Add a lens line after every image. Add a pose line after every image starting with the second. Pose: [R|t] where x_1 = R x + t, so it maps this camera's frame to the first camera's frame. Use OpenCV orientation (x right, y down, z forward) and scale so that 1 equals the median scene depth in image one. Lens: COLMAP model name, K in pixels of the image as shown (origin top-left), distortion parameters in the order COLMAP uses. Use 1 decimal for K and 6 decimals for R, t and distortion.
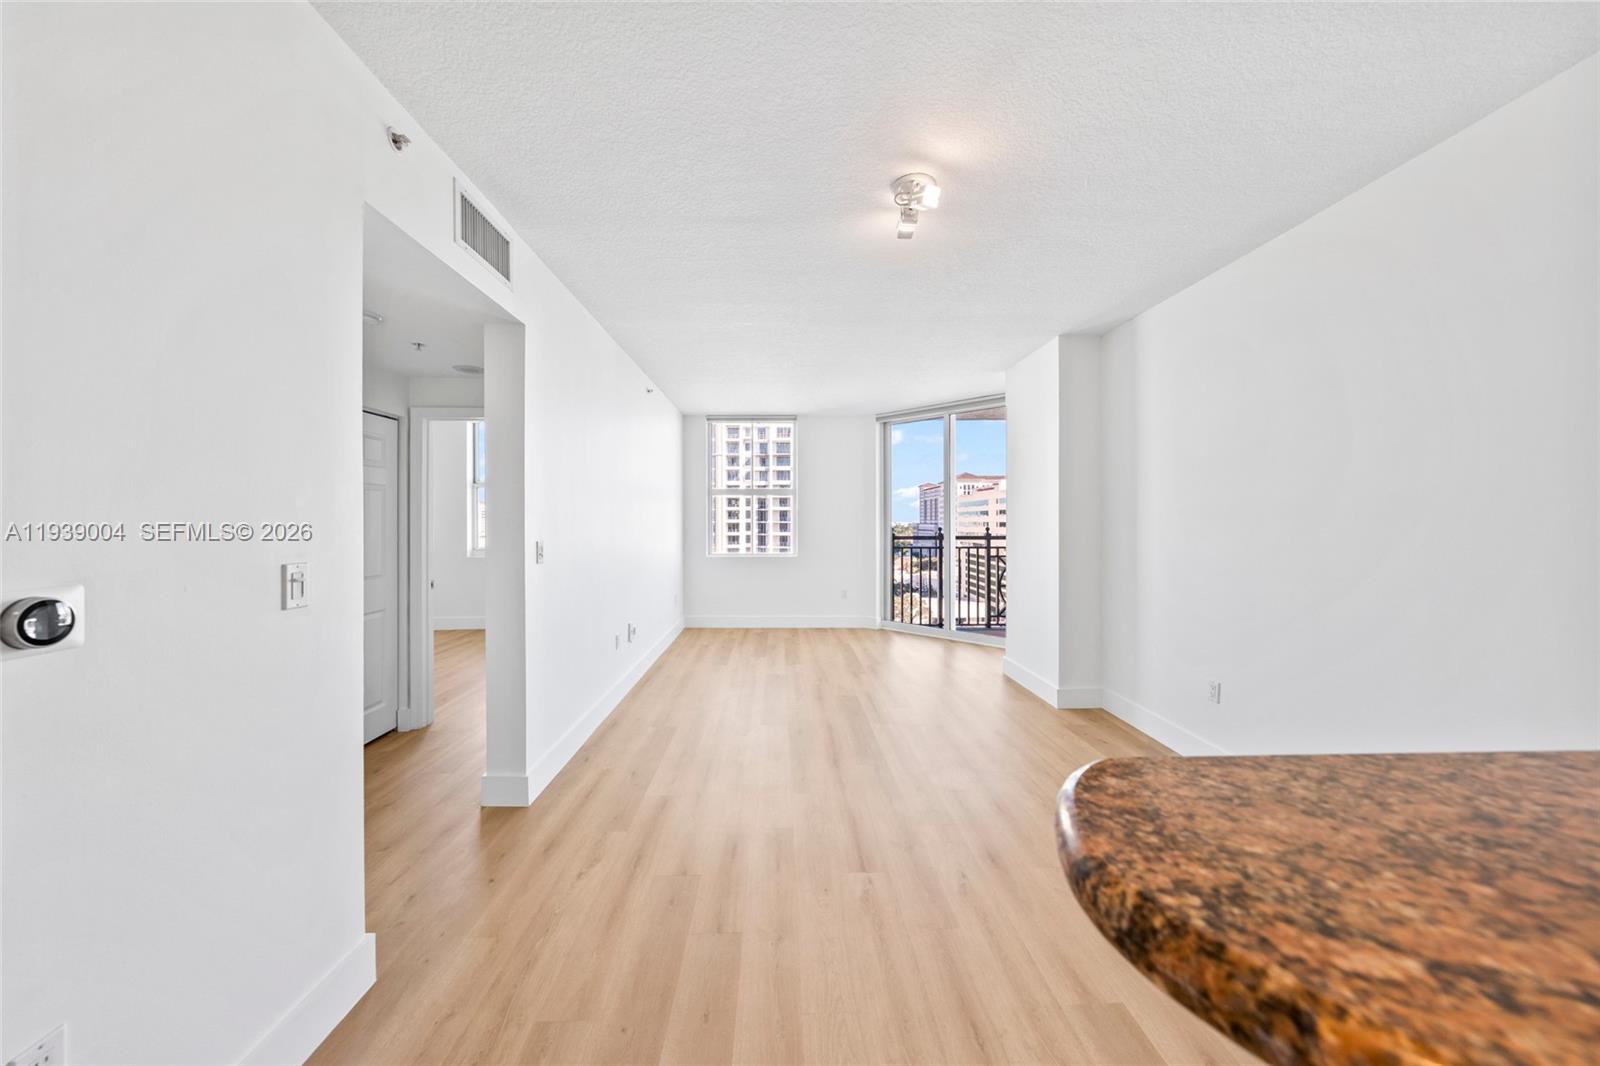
lens RADIAL K [[550.9, 0, 797.7], [0, 550.9, 518.0], [0, 0, 1]] dist [-0.000624, -0.000190]
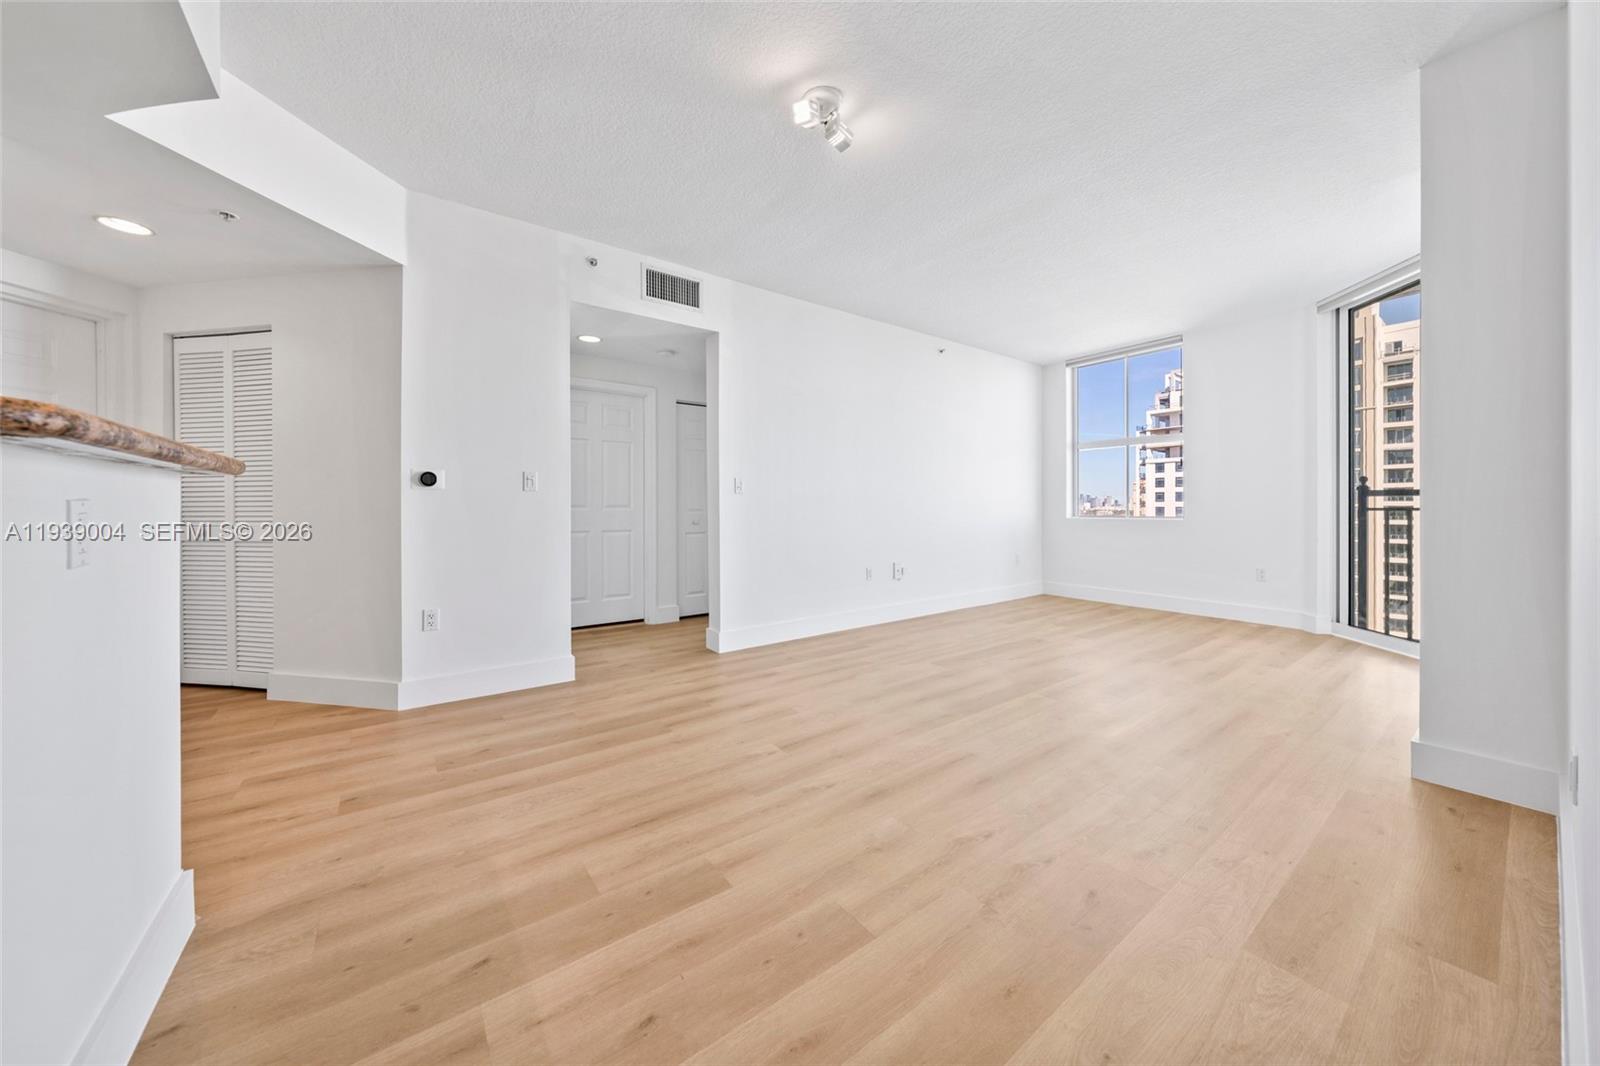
lens RADIAL K [[551.3, 0, 792.8], [0, 551.3, 505.7], [0, 0, 1]] dist [0.005081, -0.000196]
pose [[0.564659, -0.004579, -0.825312, 0.611324], [0.007034, 0.999975, -0.000735, 0.087757], [0.825295, -0.005390, 0.564677, 0.226106]]
